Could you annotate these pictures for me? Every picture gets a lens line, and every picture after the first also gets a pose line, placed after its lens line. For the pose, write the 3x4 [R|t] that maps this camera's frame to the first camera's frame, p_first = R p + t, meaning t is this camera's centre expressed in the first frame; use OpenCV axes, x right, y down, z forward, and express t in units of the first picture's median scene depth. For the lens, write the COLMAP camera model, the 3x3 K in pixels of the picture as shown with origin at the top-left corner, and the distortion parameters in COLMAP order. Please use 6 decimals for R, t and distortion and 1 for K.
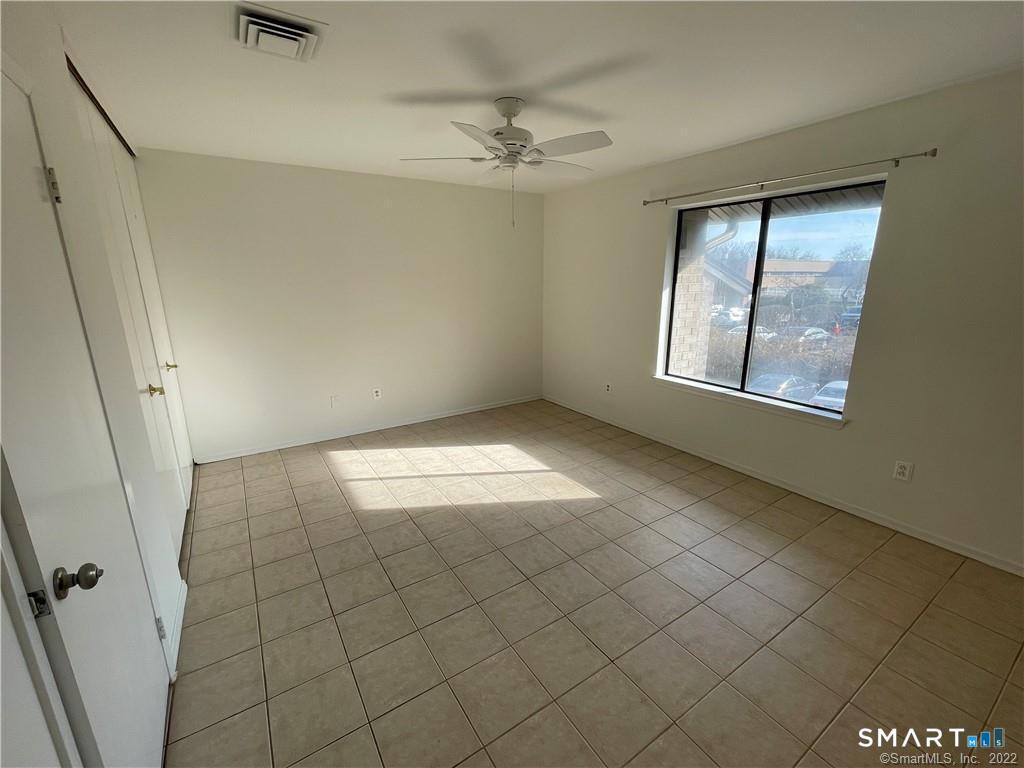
lens RADIAL K [[430.4, 0, 512.0], [0, 430.4, 384.0], [0, 0, 1]] dist [0.000096, -0.000515]
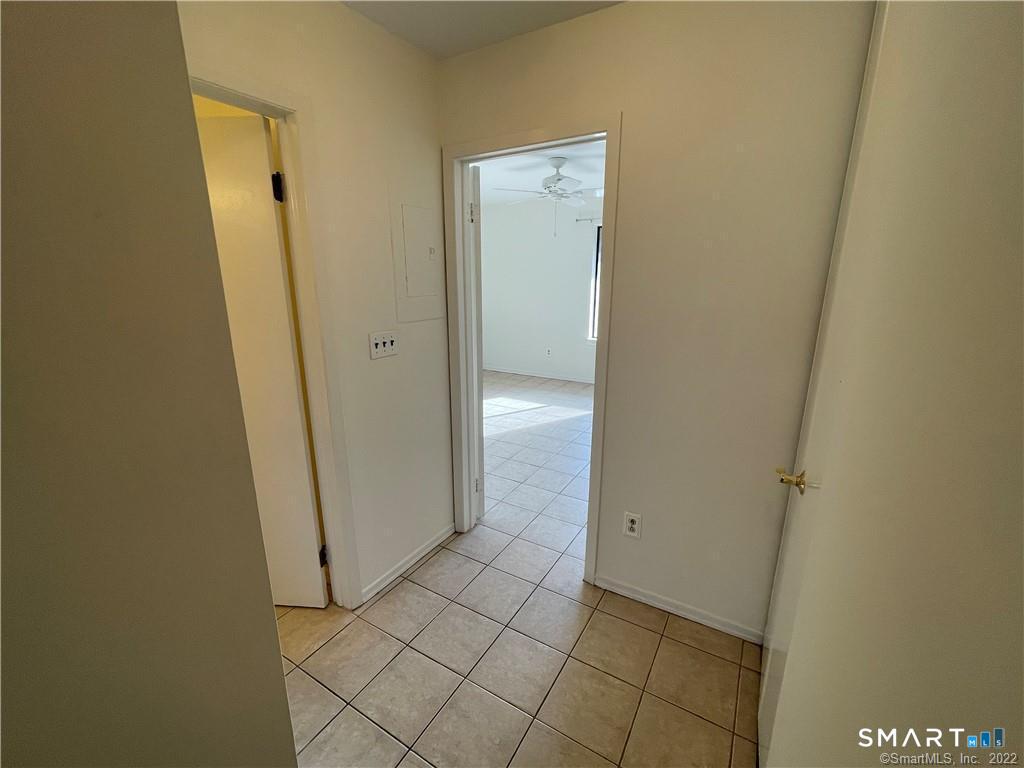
lens RADIAL K [[430.4, 0, 512.0], [0, 430.4, 384.0], [0, 0, 1]] dist [0.000096, -0.000515]
pose [[0.895981, -0.104901, 0.431524, -0.635331], [0.101871, 0.994339, 0.030200, 0.074854], [-0.432249, 0.016901, 0.901596, -0.238766]]
